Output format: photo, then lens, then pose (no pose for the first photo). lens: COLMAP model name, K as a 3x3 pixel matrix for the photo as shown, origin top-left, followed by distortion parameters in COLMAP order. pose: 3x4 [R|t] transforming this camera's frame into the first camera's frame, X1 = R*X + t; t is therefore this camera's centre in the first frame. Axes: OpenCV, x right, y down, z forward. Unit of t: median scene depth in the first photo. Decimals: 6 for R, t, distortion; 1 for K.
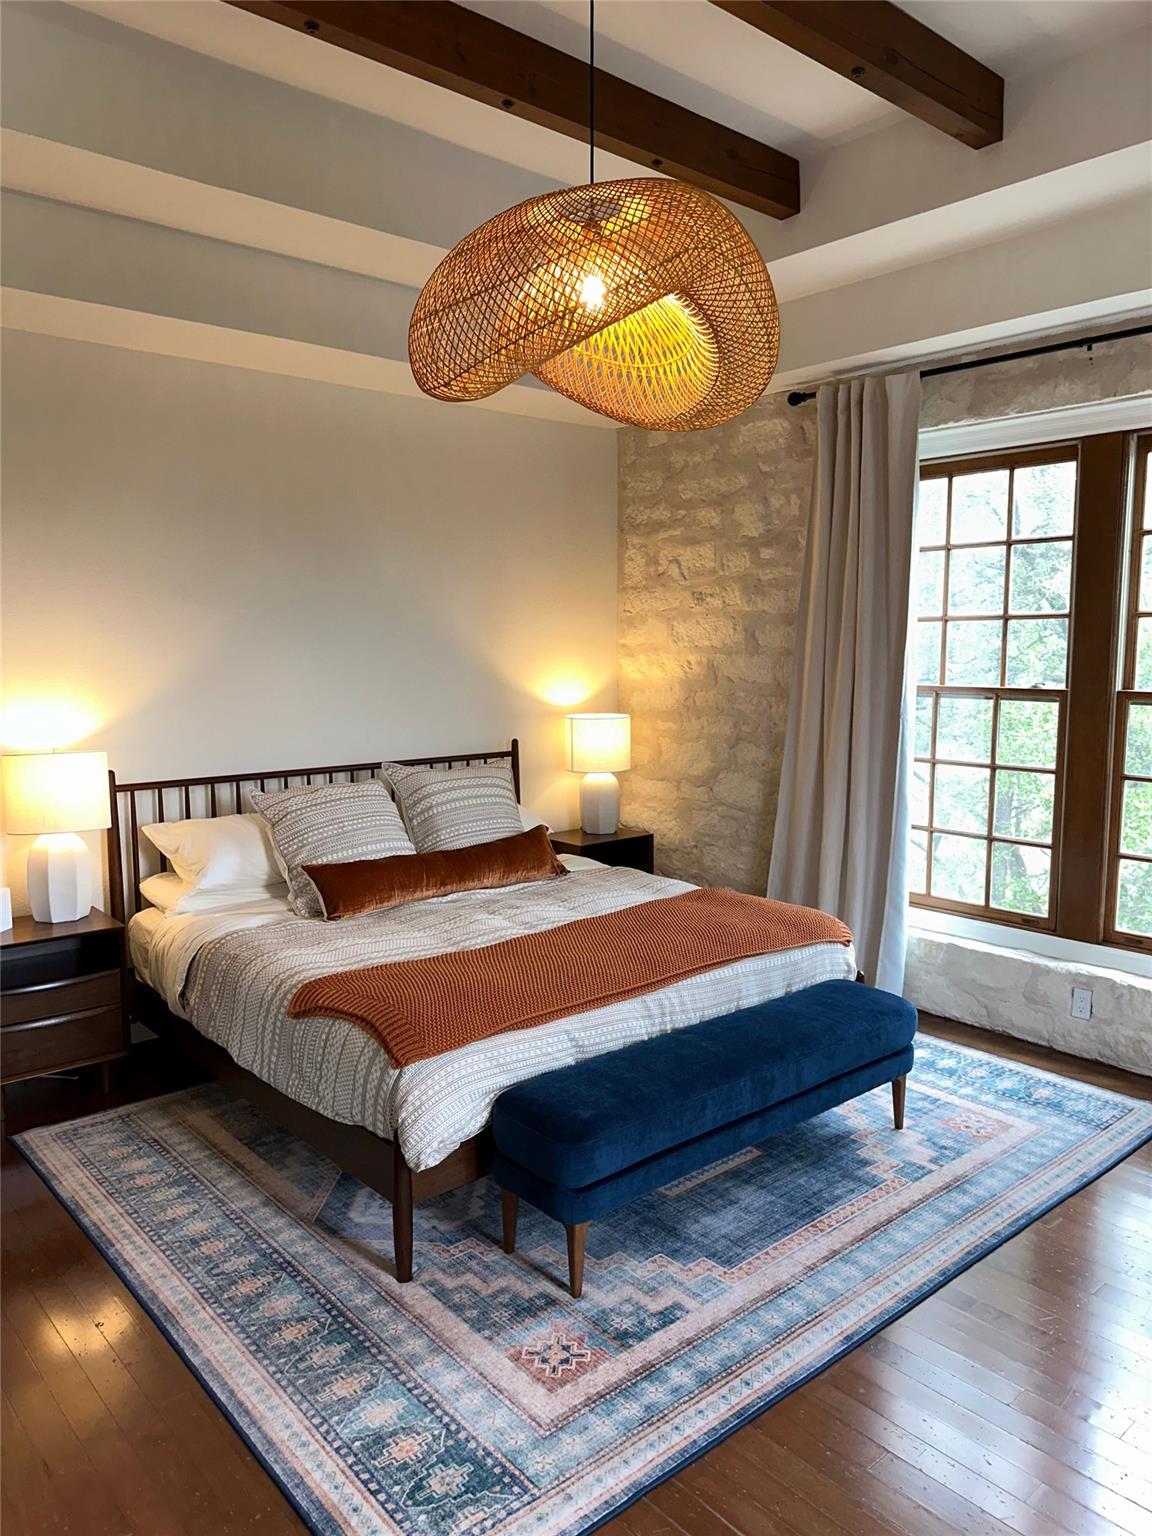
lens RADIAL K [[1086.0, 0, 525.8], [0, 1086.0, 780.5], [0, 0, 1]] dist [0.090092, -0.114533]
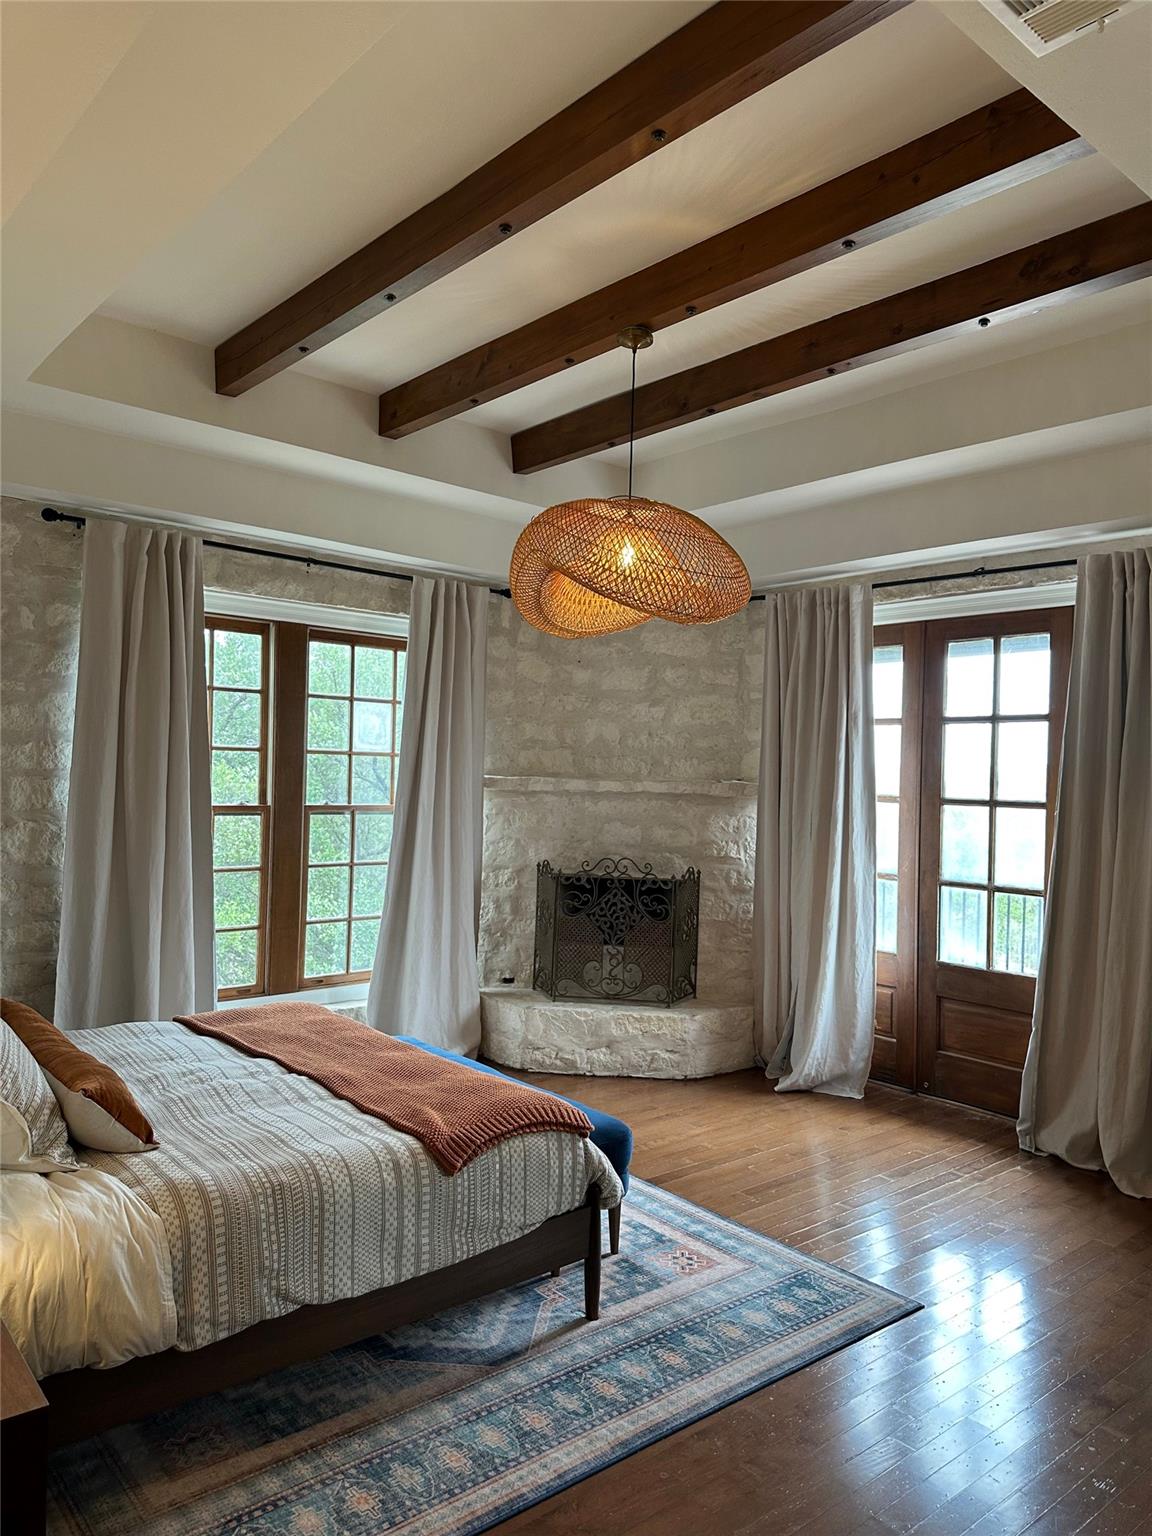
lens RADIAL K [[1114.0, 0, 627.6], [0, 1114.0, 760.9], [0, 0, 1]] dist [0.103742, -0.132205]
pose [[-0.056818, 0.021804, 0.998146, -0.870039], [0.100666, 0.994792, -0.016000, -0.070459], [-0.993297, 0.099570, -0.058717, 0.646612]]
